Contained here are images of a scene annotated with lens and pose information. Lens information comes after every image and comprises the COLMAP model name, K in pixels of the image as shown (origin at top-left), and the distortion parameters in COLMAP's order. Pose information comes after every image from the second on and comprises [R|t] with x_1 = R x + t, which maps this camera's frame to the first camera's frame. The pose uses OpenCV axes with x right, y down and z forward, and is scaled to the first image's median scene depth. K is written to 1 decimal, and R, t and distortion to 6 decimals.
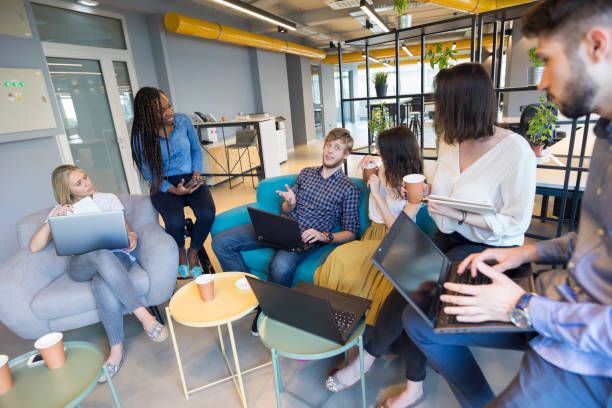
lens RADIAL K [[360.0, 0, 303.4], [0, 360.0, 209.1], [0, 0, 1]] dist [-0.022086, -0.002105]
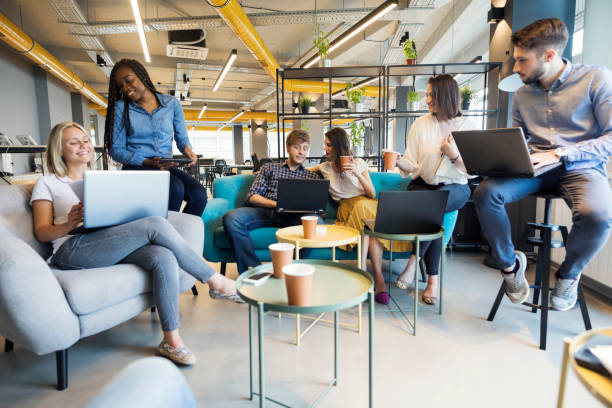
lens RADIAL K [[360.0, 0, 310.7], [0, 360.0, 202.4], [0, 0, 1]] dist [-0.022086, -0.002105]
pose [[0.752953, -0.000897, 0.658074, -0.649397], [0.144721, 0.975744, -0.164256, 0.210844], [-0.641964, 0.218914, 0.734819, 0.122700]]
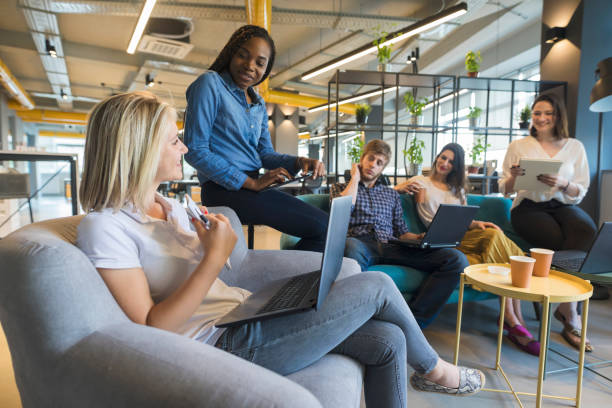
lens RADIAL K [[360.0, 0, 318.1], [0, 360.0, 197.5], [0, 0, 1]] dist [-0.022086, -0.002105]
pose [[0.590274, 0.044453, 0.805978, -0.776740], [0.182496, 0.965280, -0.186895, 0.086635], [-0.786302, 0.257407, 0.561668, 0.564063]]
